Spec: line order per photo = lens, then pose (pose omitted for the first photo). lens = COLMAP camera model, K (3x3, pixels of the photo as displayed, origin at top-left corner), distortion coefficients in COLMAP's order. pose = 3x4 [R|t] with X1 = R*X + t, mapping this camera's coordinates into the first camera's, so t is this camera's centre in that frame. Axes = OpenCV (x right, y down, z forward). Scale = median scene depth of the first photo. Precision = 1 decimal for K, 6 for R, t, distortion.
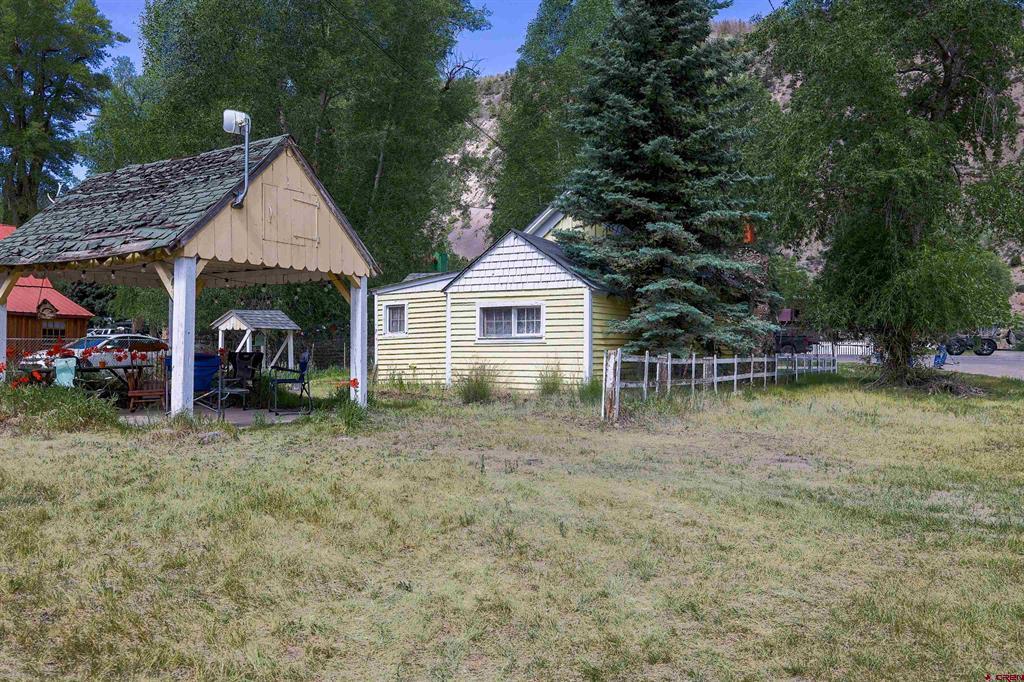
lens RADIAL K [[791.3, 0, 512.0], [0, 791.3, 341.0], [0, 0, 1]] dist [0.000087, 0.001917]
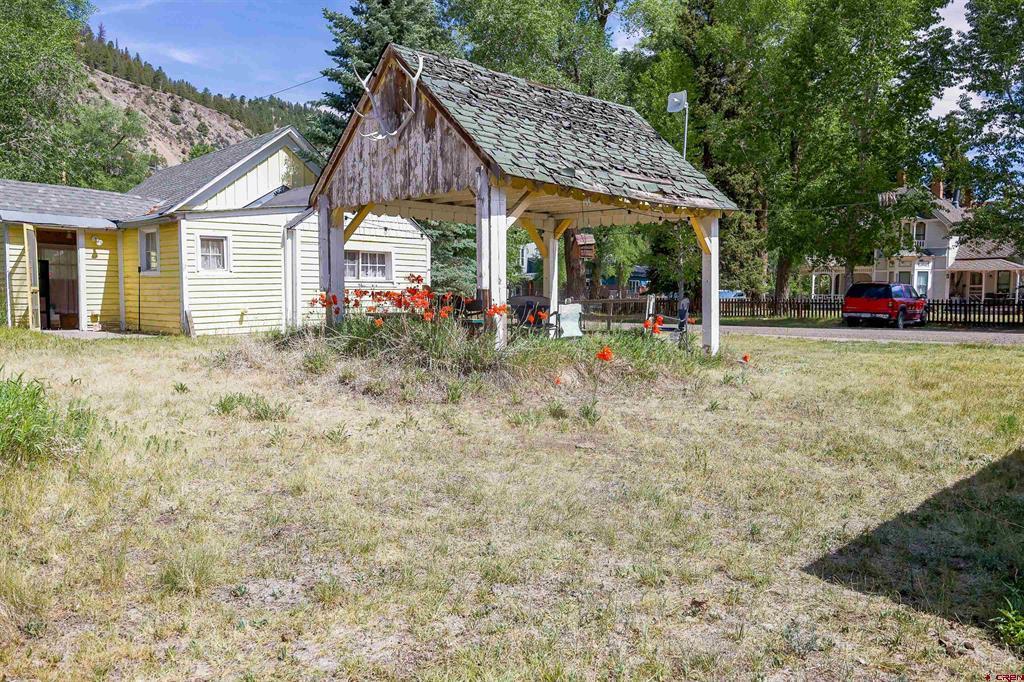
lens RADIAL K [[736.6, 0, 512.0], [0, 736.6, 341.0], [0, 0, 1]] dist [-0.007384, -0.003212]
pose [[0.229321, -0.065962, 0.971113, -0.868540], [-0.019717, 0.997182, 0.072388, 0.000985], [-0.973151, -0.035747, 0.227374, 0.570277]]
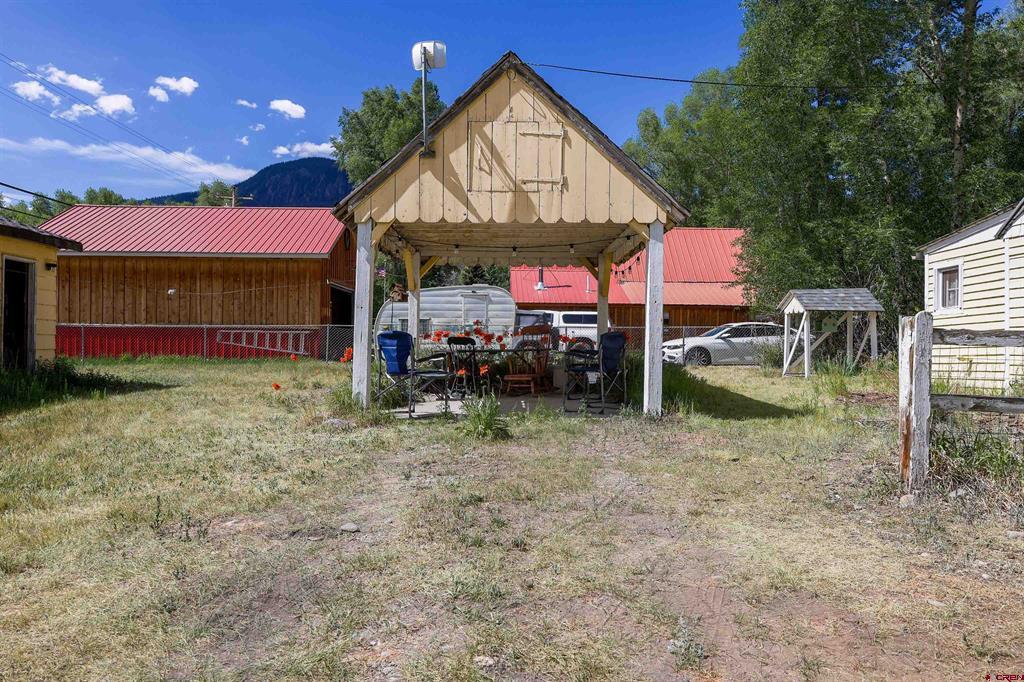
lens RADIAL K [[755.5, 0, 512.0], [0, 755.5, 341.0], [0, 0, 1]] dist [0.003450, 0.000954]
pose [[0.525789, 0.000495, -0.850615, 0.216705], [0.005853, 0.999974, 0.004200, 0.013126], [0.850595, -0.007186, 0.525773, 0.375694]]
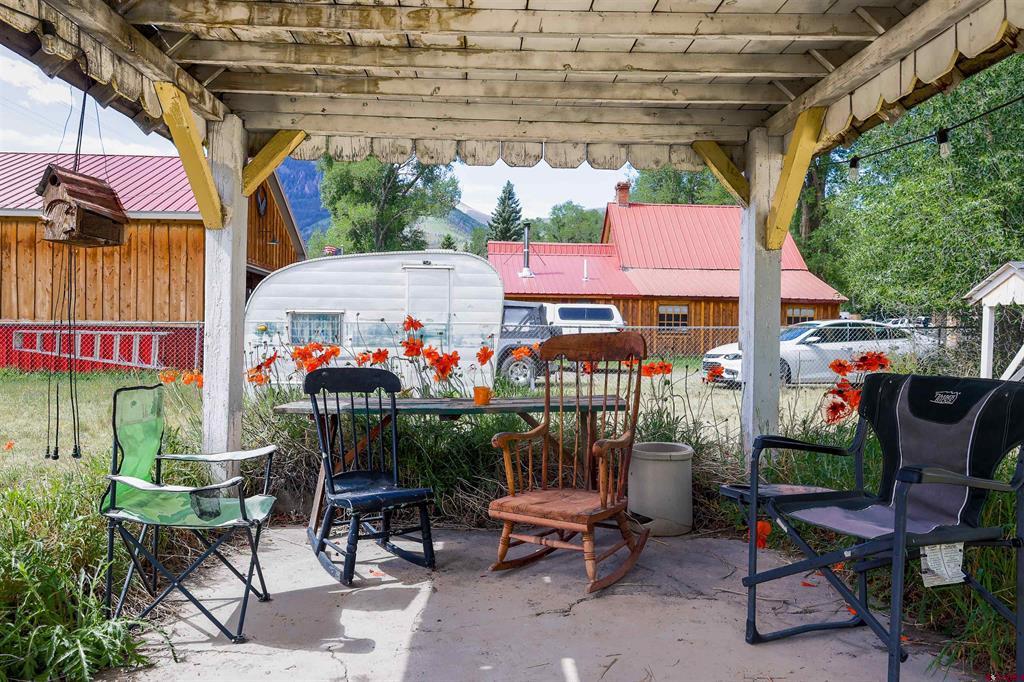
lens RADIAL K [[736.6, 0, 512.0], [0, 736.6, 341.0], [0, 0, 1]] dist [-0.007384, -0.003212]
pose [[0.554240, 0.008810, -0.832311, -0.186830], [0.002357, 0.999923, 0.012153, 0.001570], [0.832354, -0.008698, 0.554176, 0.616714]]
